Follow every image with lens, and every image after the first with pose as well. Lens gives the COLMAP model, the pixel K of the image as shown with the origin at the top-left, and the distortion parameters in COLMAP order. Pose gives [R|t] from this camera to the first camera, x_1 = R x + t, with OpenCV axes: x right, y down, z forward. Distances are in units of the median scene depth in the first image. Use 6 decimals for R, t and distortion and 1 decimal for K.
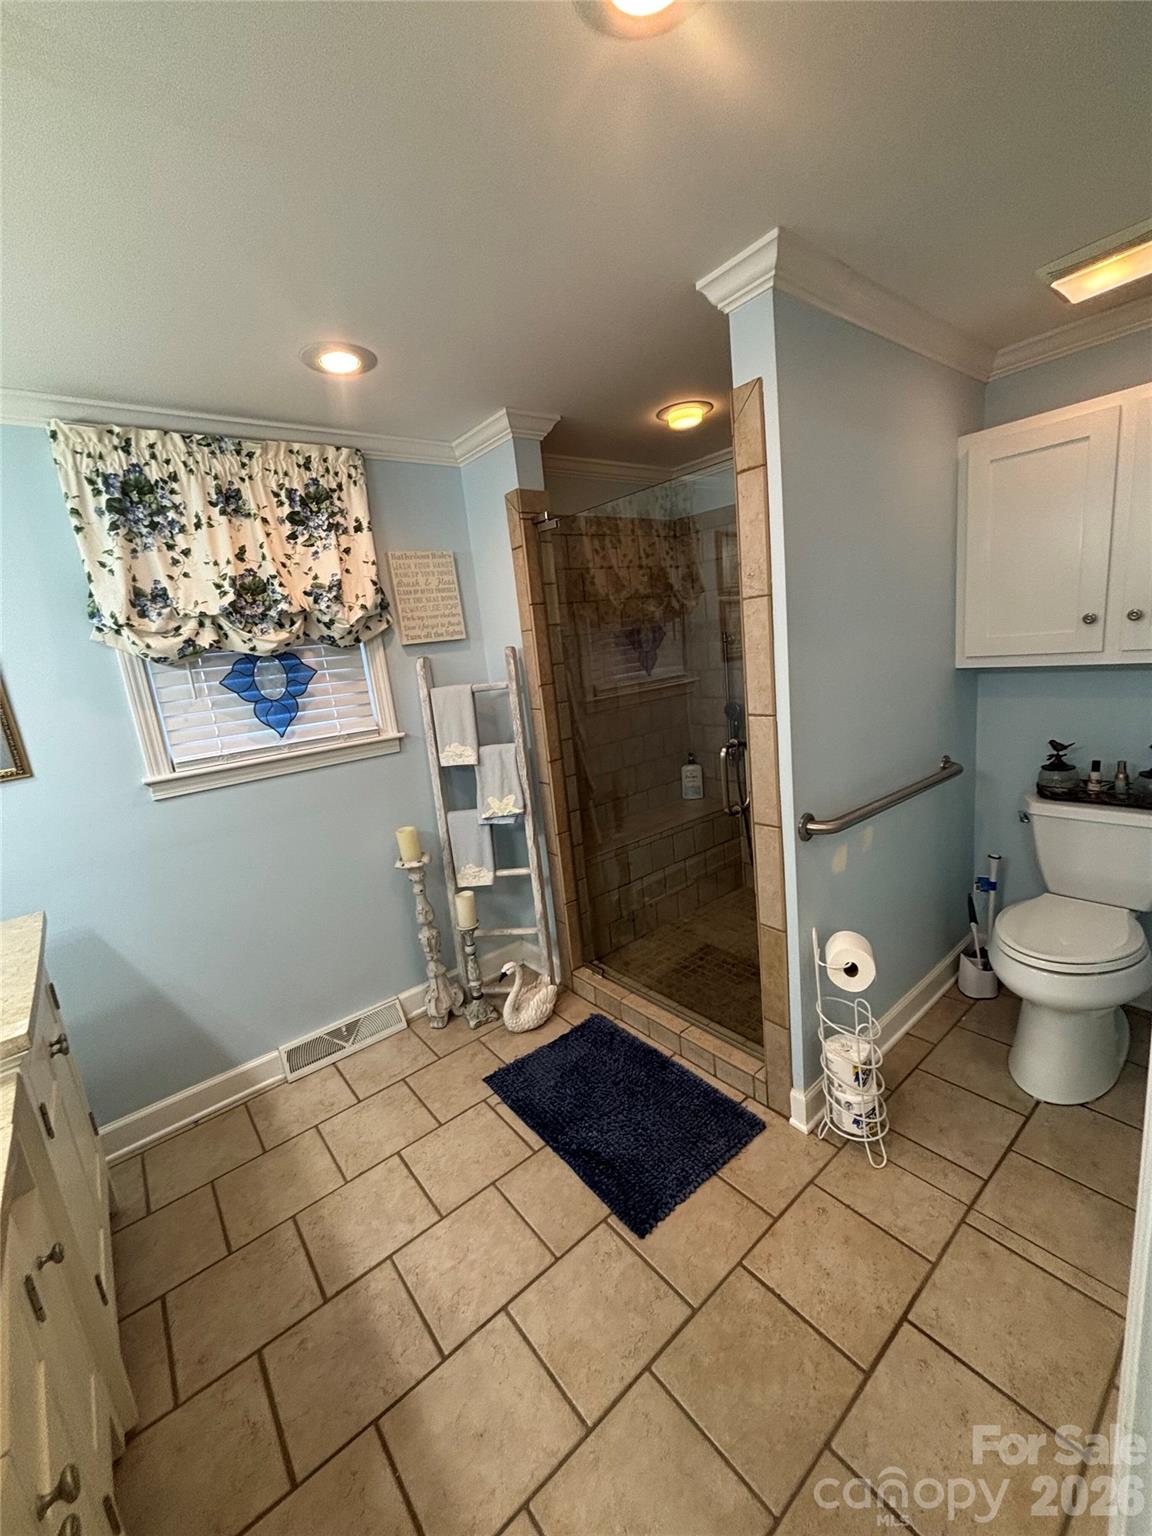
lens RADIAL K [[618.0, 0, 574.7], [0, 618.0, 766.1], [0, 0, 1]] dist [-0.005605, 0.000526]
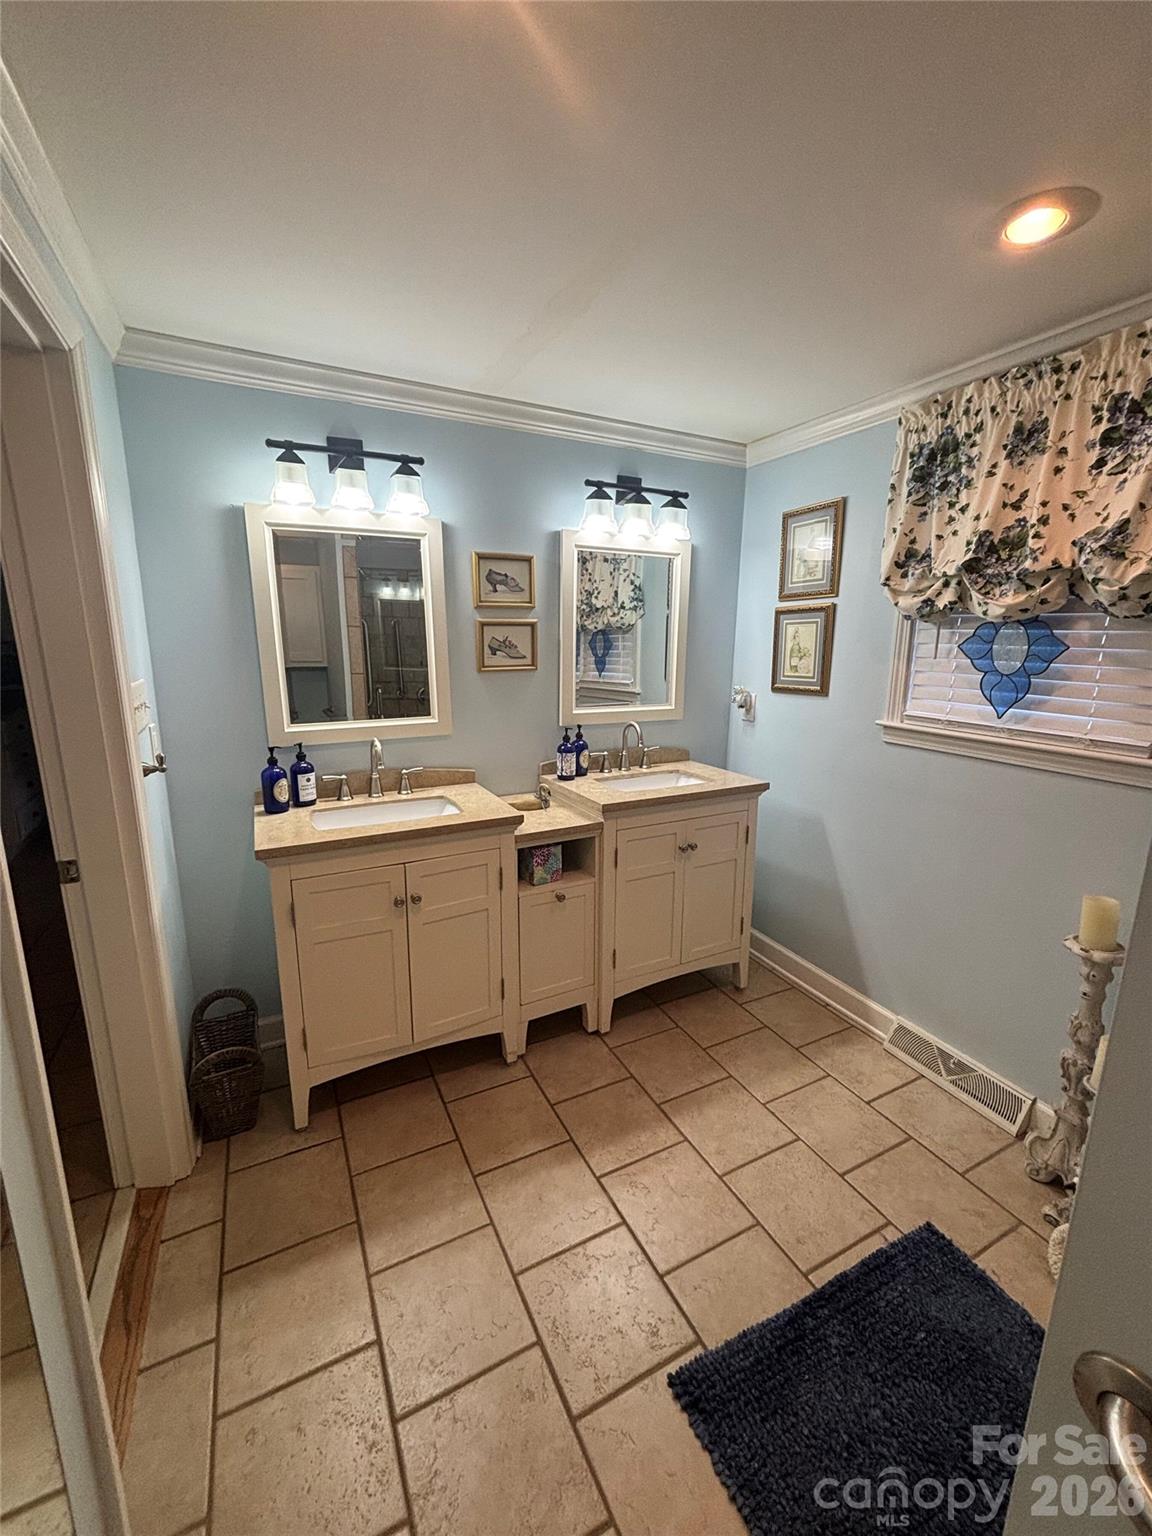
lens RADIAL K [[618.0, 0, 573.5], [0, 618.0, 762.9], [0, 0, 1]] dist [-0.005605, 0.000526]
pose [[-0.207293, 0.297192, -0.932044, 0.446142], [-0.181874, 0.924422, 0.335211, -0.162953], [0.961224, 0.239002, -0.137575, 0.547555]]
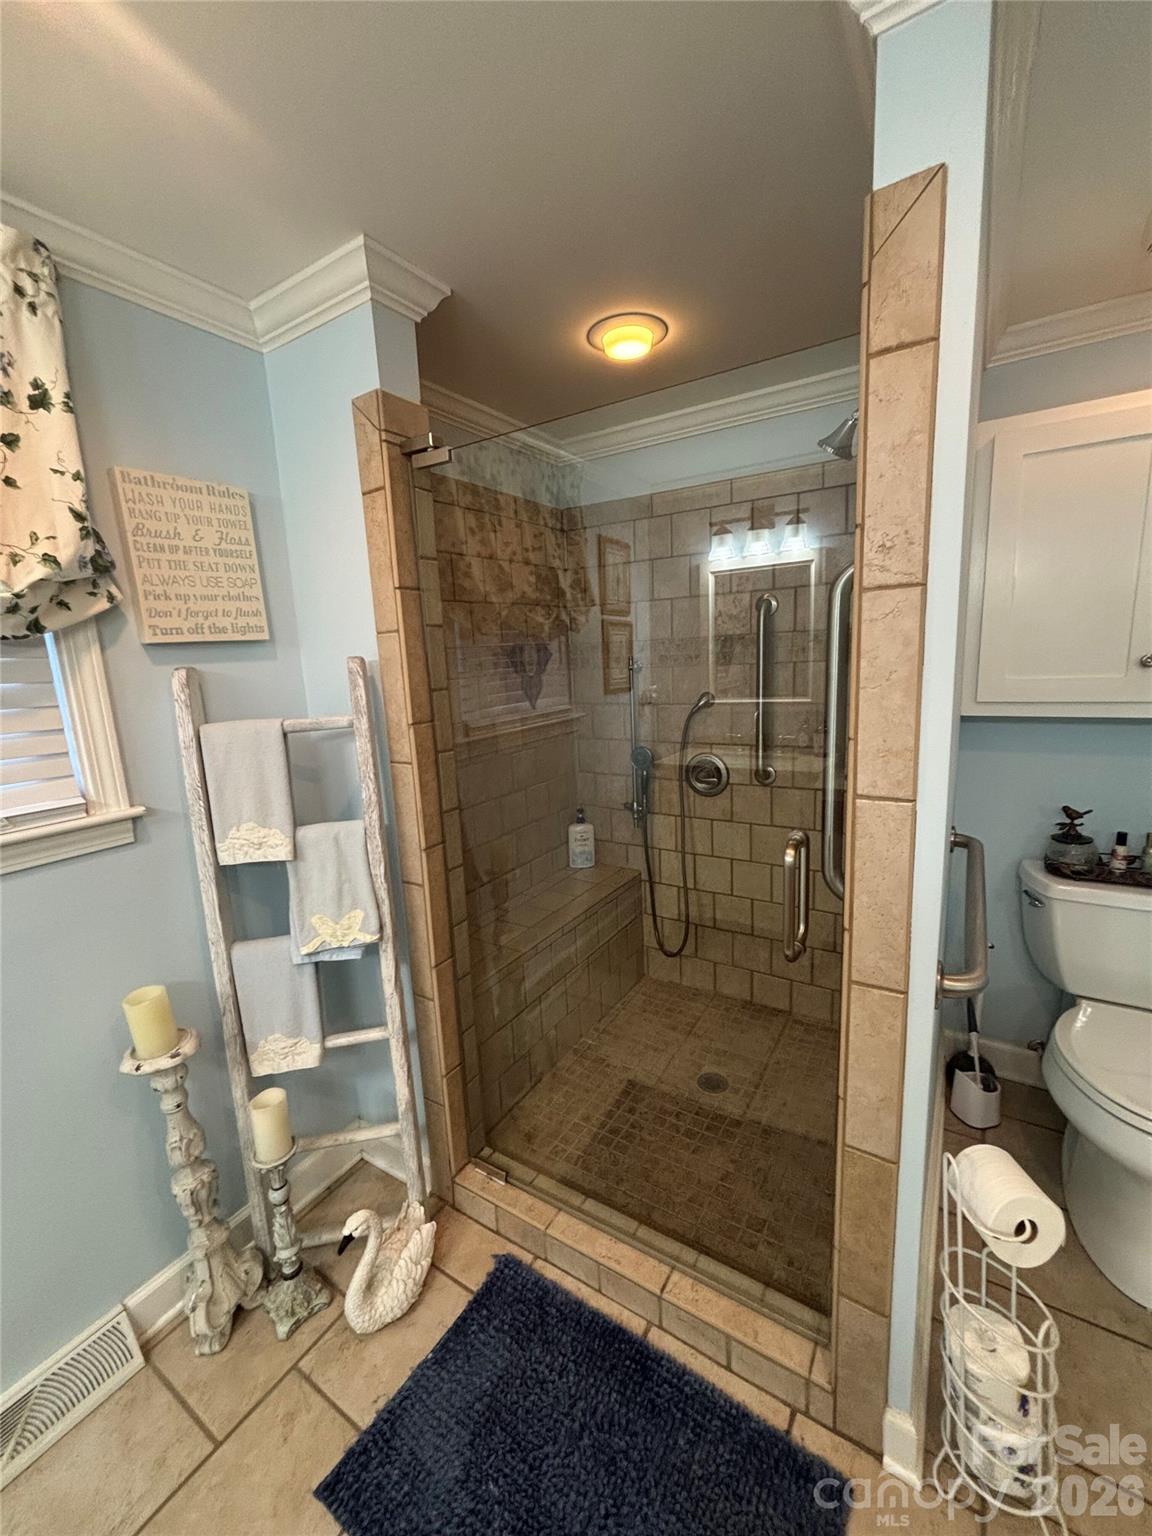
lens RADIAL K [[618.0, 0, 578.0], [0, 618.0, 764.6], [0, 0, 1]] dist [-0.005605, 0.000526]
pose [[0.945417, 0.000028, 0.325862, -0.104490], [0.014604, 0.998992, -0.042456, -0.068356], [-0.325535, 0.044898, 0.944464, 0.409364]]
